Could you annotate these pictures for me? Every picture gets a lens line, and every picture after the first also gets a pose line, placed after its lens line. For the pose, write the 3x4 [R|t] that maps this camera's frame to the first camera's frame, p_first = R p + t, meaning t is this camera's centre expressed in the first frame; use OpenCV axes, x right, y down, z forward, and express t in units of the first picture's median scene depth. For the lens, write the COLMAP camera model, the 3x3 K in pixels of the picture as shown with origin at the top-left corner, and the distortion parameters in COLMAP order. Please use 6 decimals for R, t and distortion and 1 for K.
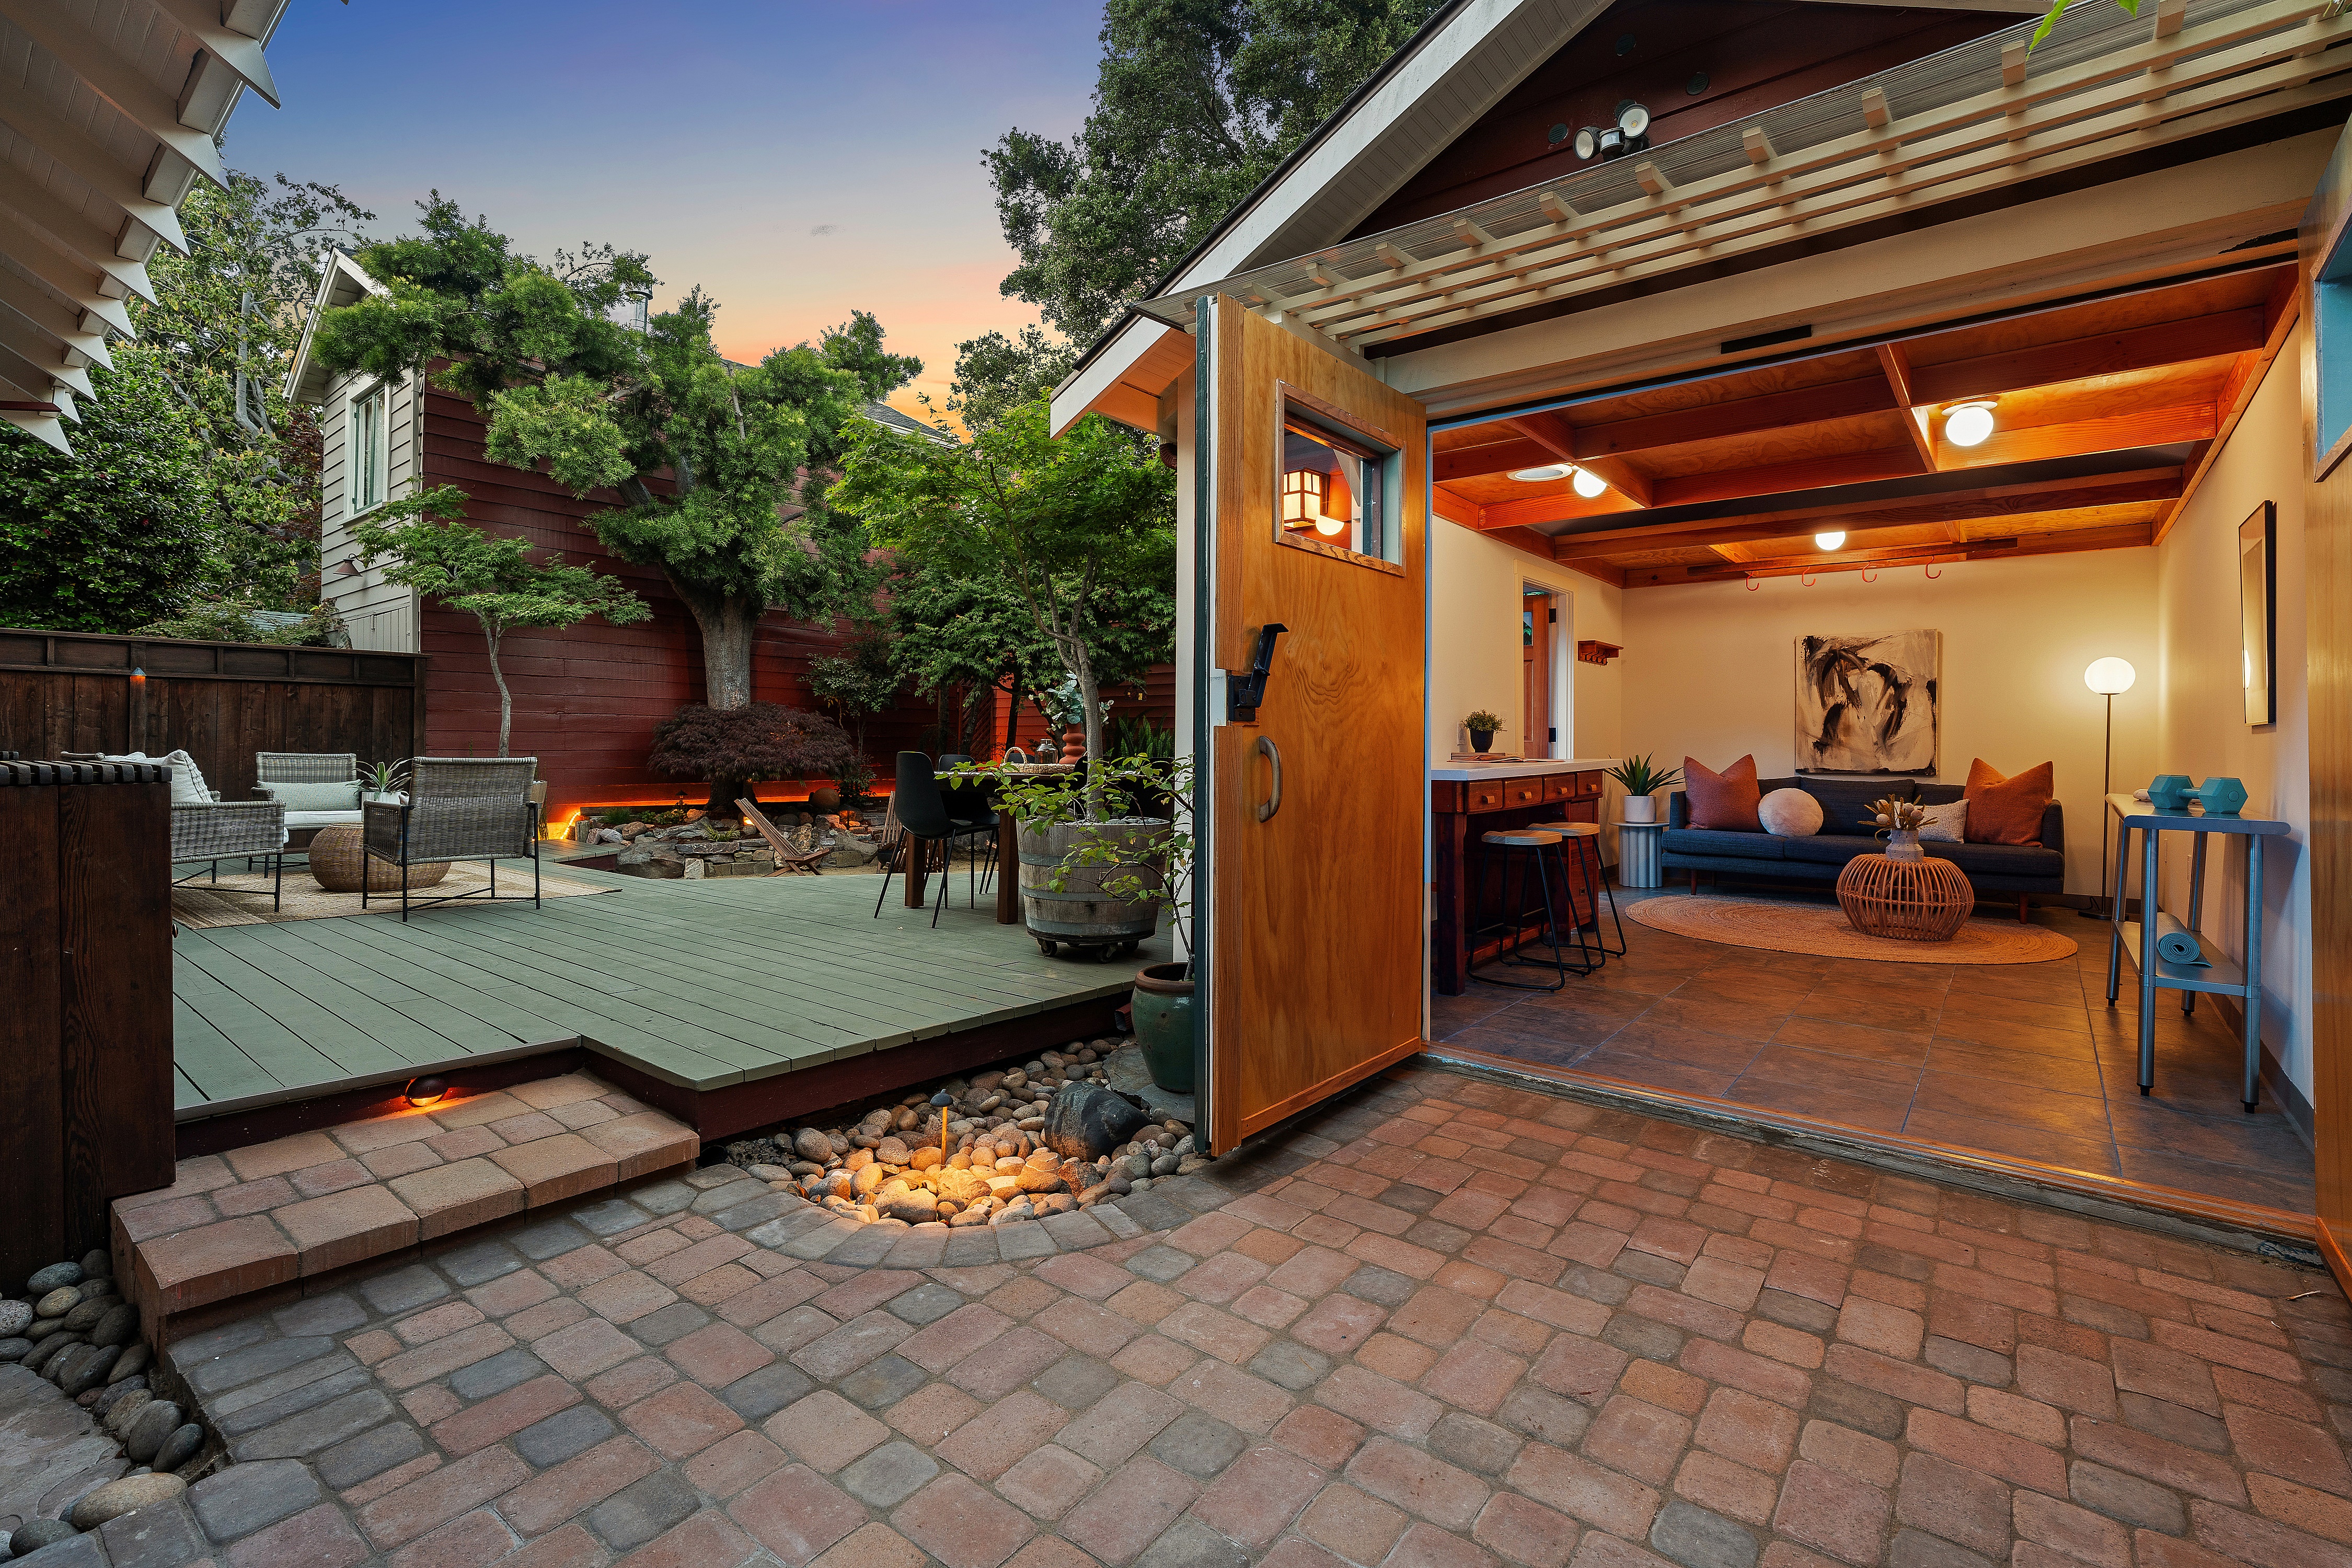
lens RADIAL K [[1067.7, 0, 1141.0], [0, 1067.7, 703.4], [0, 0, 1]] dist [0.001779, 0.000467]
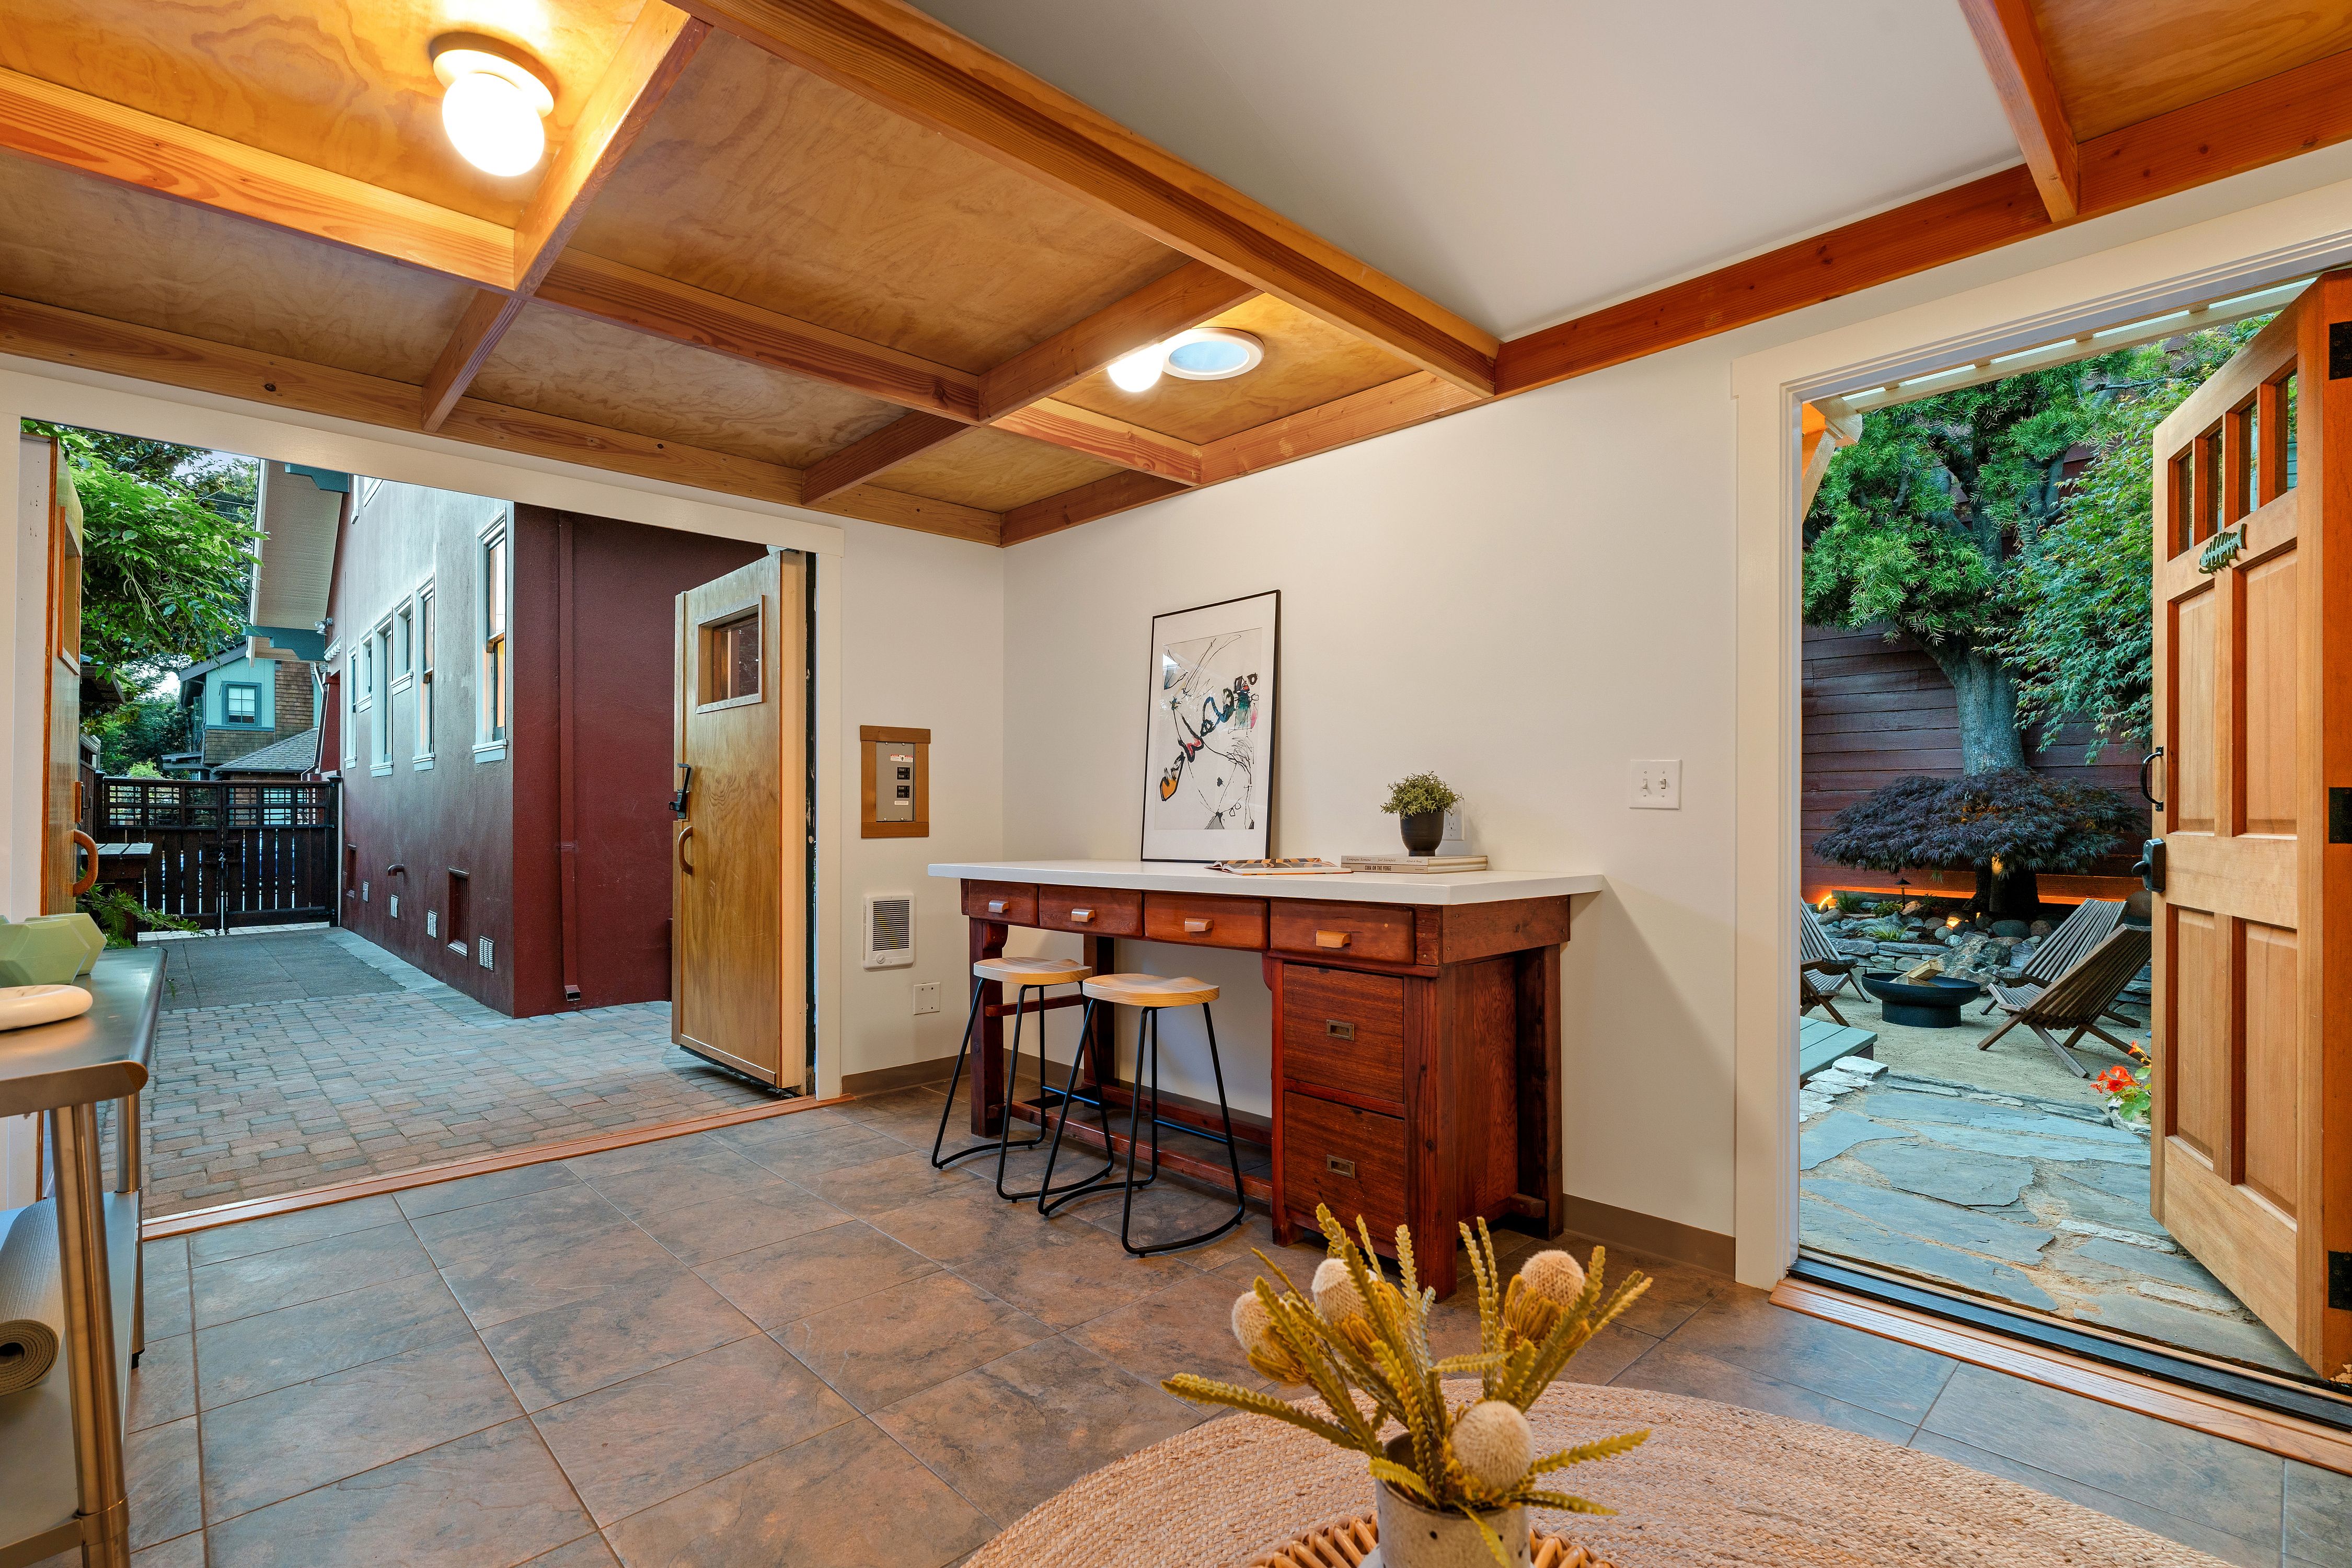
lens RADIAL K [[1059.7, 0, 1176.0], [0, 1059.7, 784.0], [0, 0, 1]] dist [-0.000753, 0.000207]
pose [[-0.113838, -0.031630, -0.992996, 0.687794], [0.038744, 0.998591, -0.036250, 0.022022], [0.992744, -0.042599, -0.112452, 0.779966]]
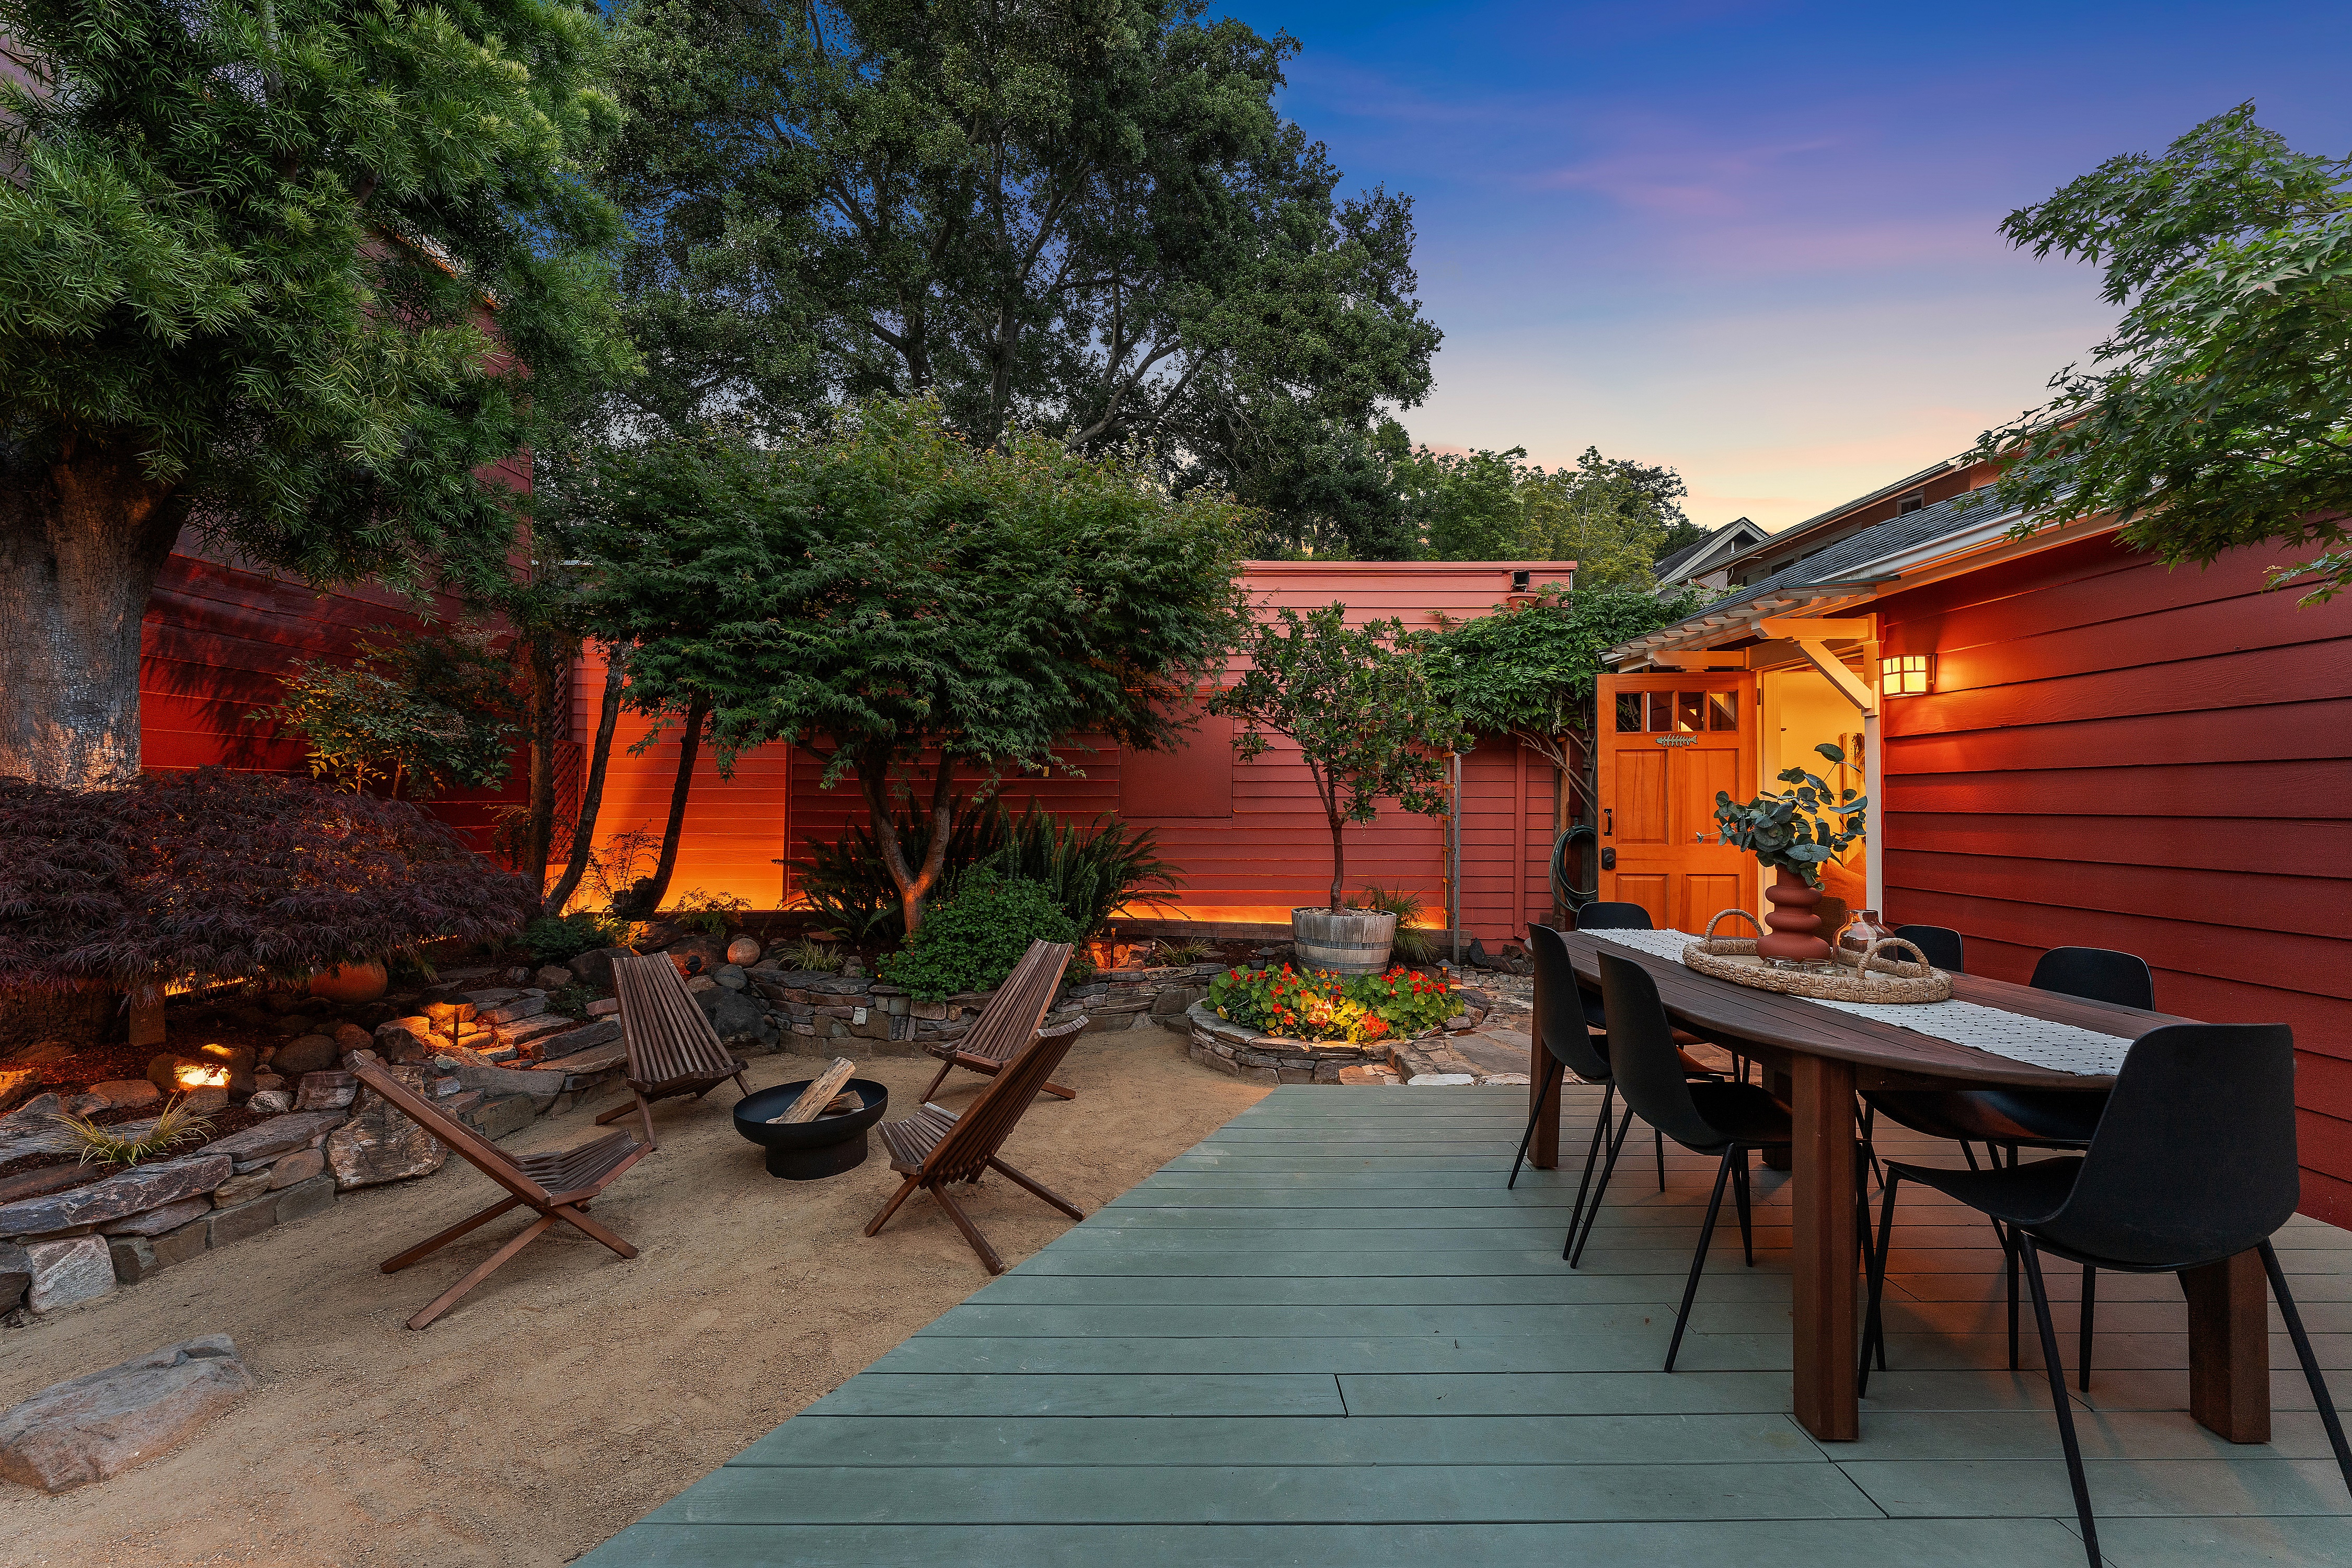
lens RADIAL K [[941.9, 0, 1176.0], [0, 941.9, 784.0], [0, 0, 1]] dist [0.000465, 0.000064]
pose [[0.765000, 0.005002, 0.644010, -0.466724], [-0.023187, 0.999535, 0.019779, -0.018047], [-0.643612, -0.030064, 0.764761, 0.750500]]
